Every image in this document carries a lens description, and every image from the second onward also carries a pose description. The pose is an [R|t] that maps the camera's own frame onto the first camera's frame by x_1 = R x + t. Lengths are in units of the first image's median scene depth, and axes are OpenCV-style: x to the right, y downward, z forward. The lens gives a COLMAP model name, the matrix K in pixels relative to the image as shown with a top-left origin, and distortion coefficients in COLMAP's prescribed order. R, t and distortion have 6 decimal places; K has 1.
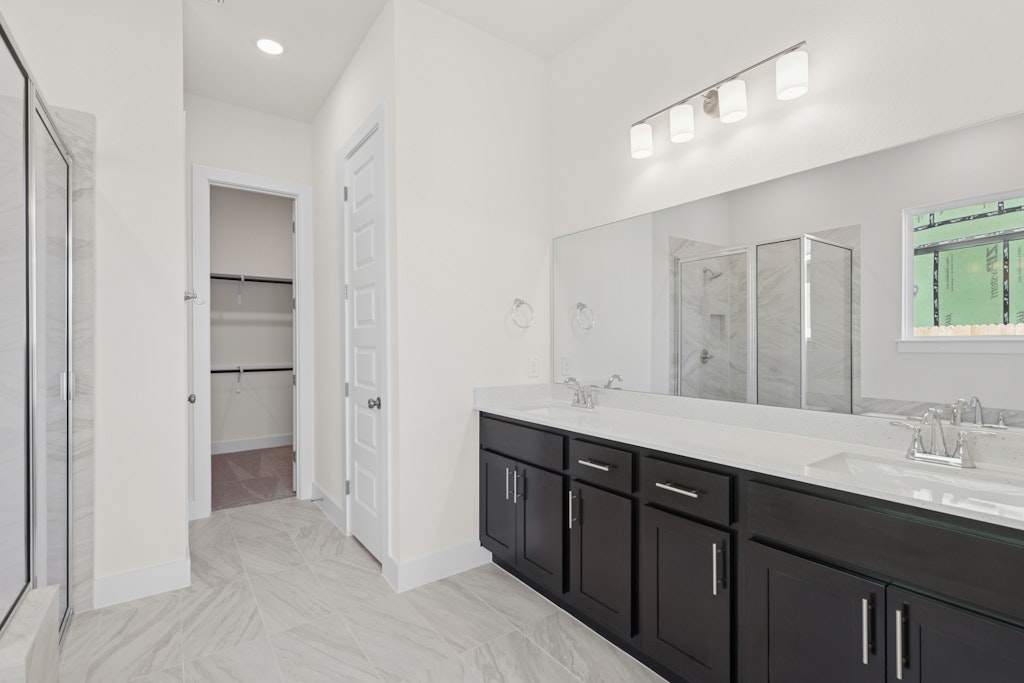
lens RADIAL K [[458.1, 0, 511.0], [0, 458.1, 346.6], [0, 0, 1]] dist [0.003415, 0.000462]
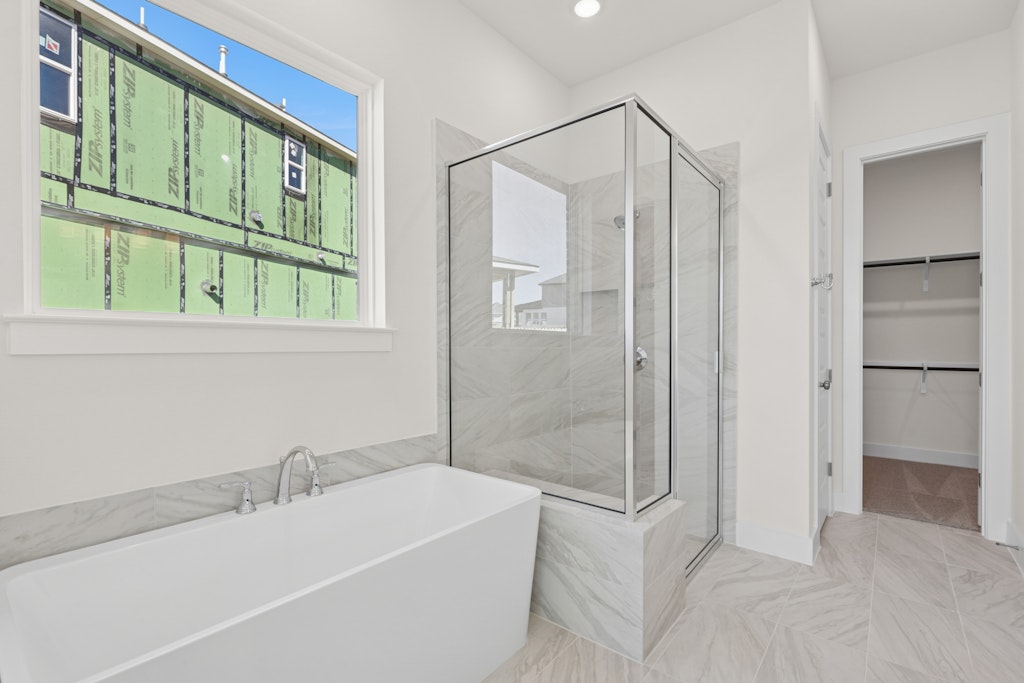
lens RADIAL K [[458.1, 0, 511.0], [0, 458.1, 346.6], [0, 0, 1]] dist [0.003415, 0.000462]
pose [[0.275477, 0.011834, -0.961235, 0.093176], [-0.005713, 0.999927, 0.010673, 0.027401], [0.961291, 0.002552, 0.275524, 0.075955]]
